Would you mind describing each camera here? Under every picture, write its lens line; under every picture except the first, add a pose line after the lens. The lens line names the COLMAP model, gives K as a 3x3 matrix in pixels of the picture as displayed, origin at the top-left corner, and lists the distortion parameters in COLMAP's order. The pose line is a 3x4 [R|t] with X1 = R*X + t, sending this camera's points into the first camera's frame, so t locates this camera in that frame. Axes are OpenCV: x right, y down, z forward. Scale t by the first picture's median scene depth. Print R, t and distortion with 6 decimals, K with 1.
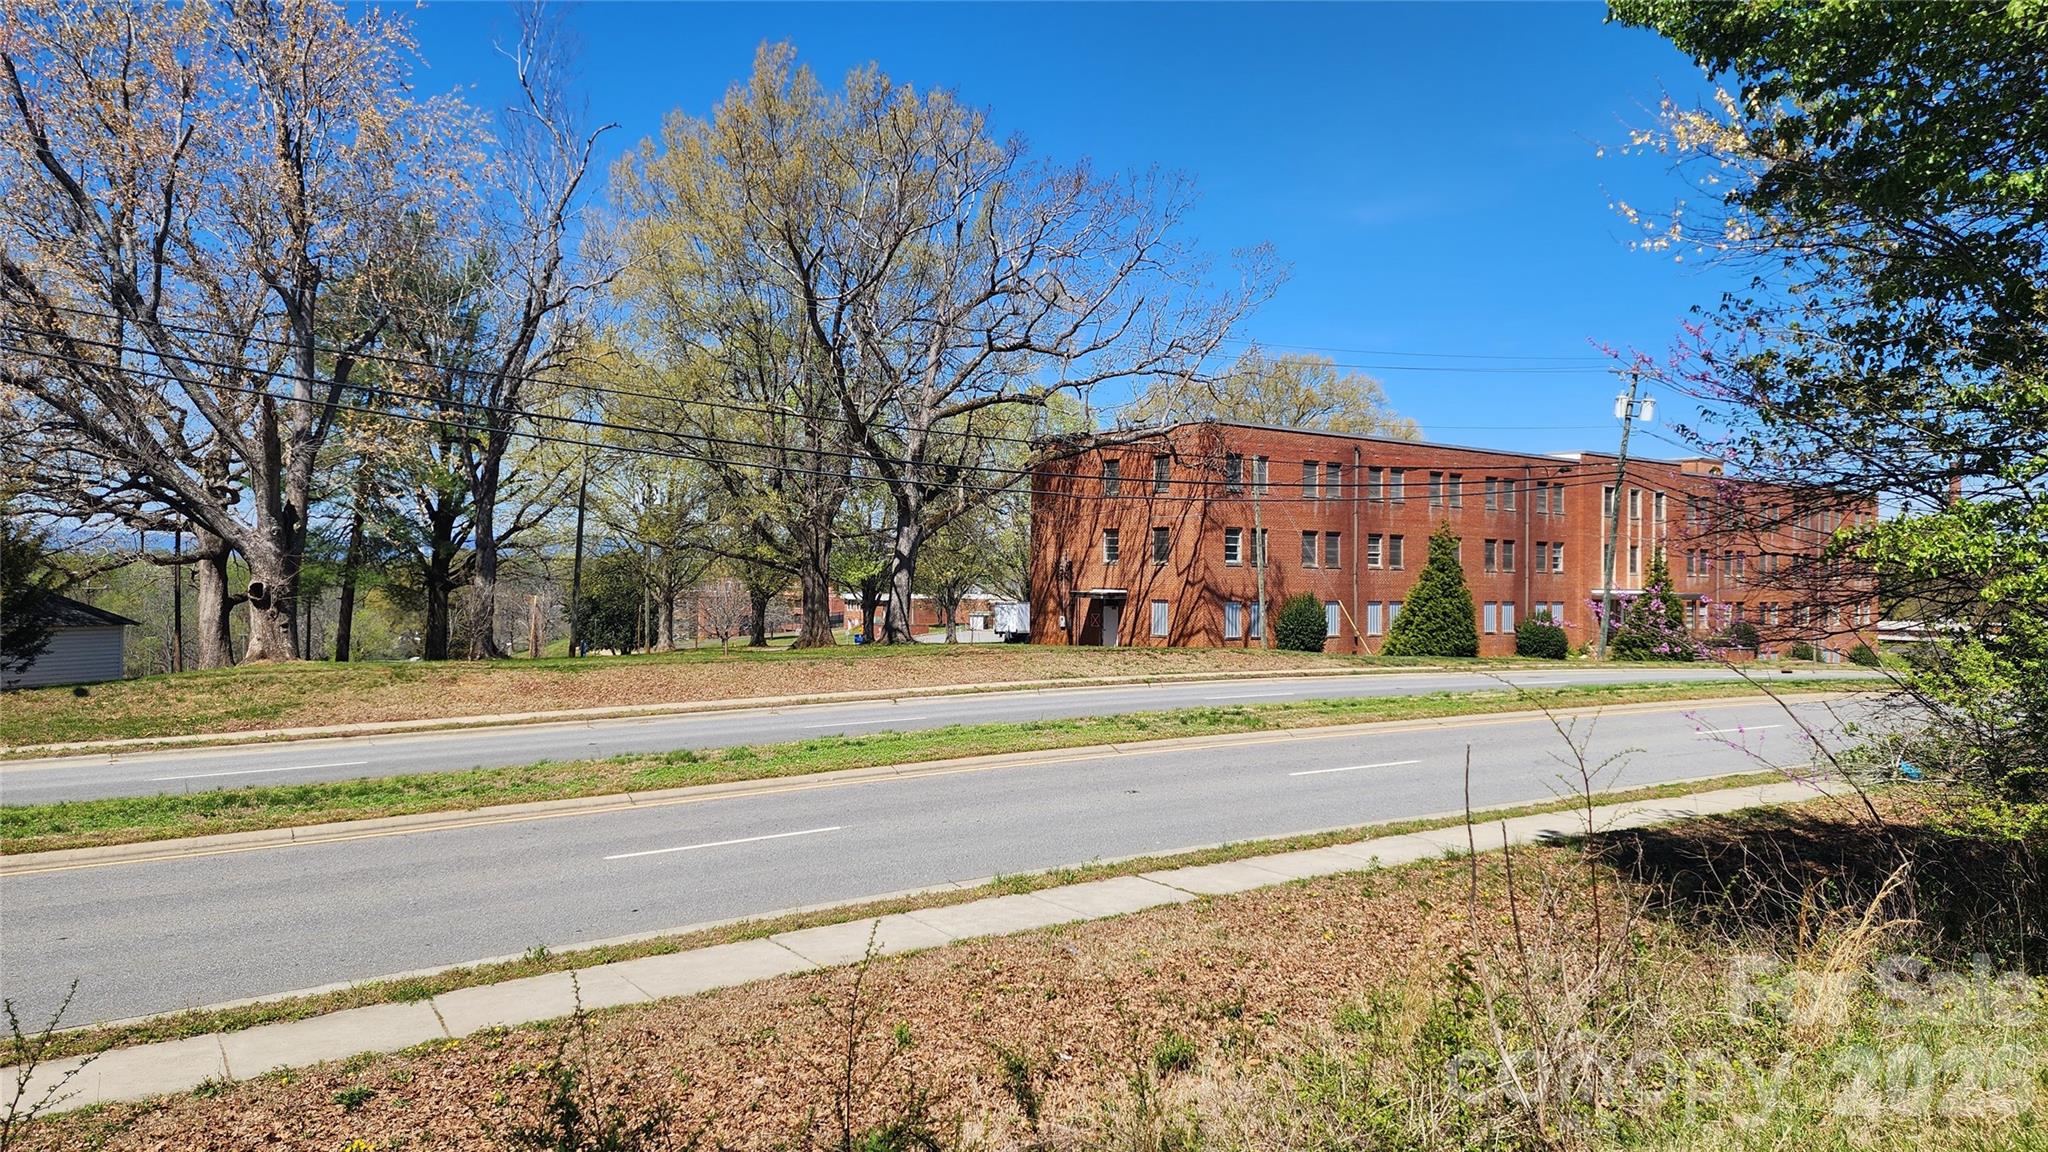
lens RADIAL K [[1283.5, 0, 1031.9], [0, 1283.5, 598.1], [0, 0, 1]] dist [0.054437, -0.058878]
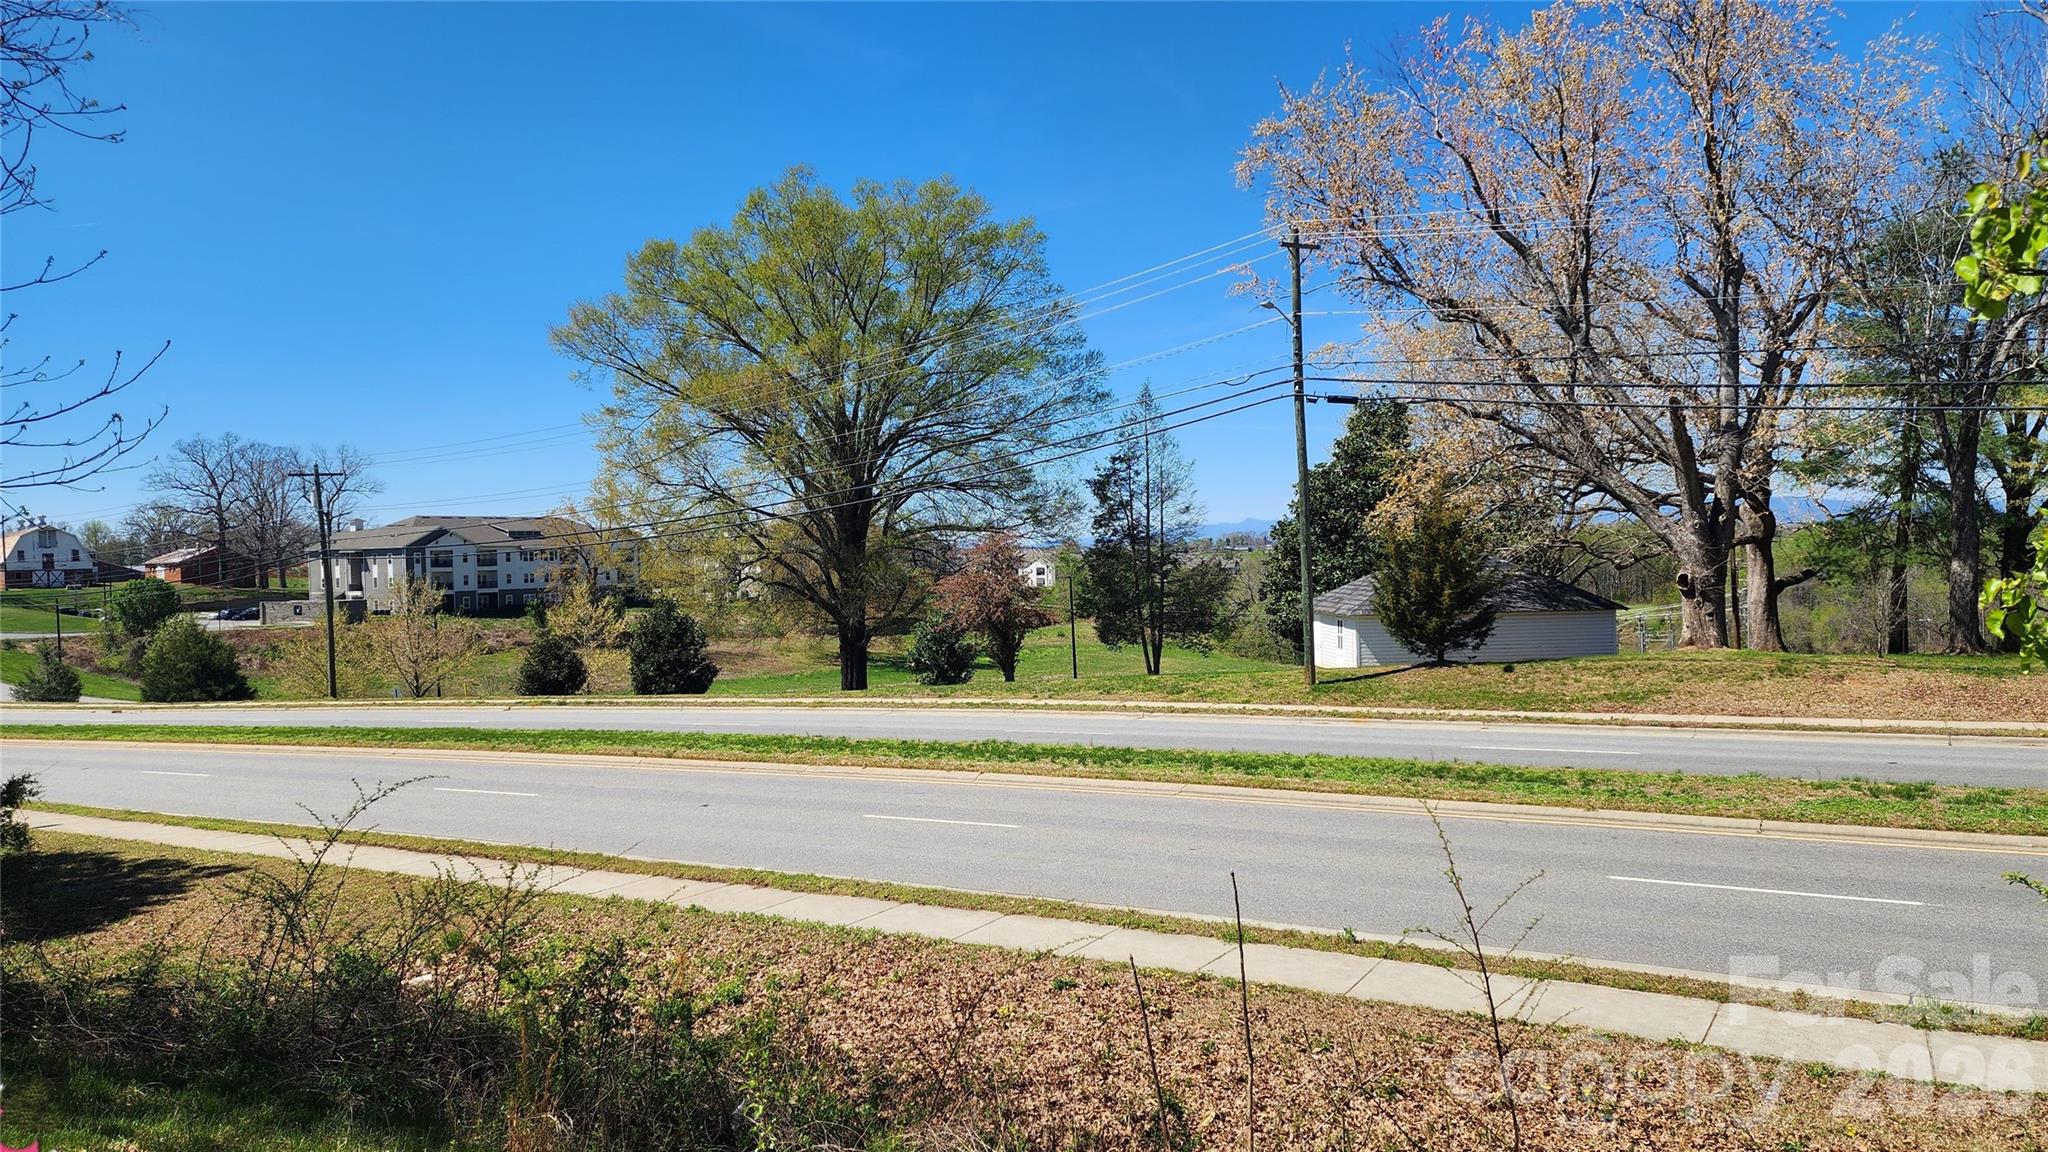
lens RADIAL K [[1283.5, 0, 1031.9], [0, 1283.5, 598.1], [0, 0, 1]] dist [0.054437, -0.058878]
pose [[0.438106, 0.003915, -0.898915, 0.153099], [0.011670, 0.999881, 0.010043, -0.010805], [0.898848, -0.014890, 0.438008, 0.075581]]
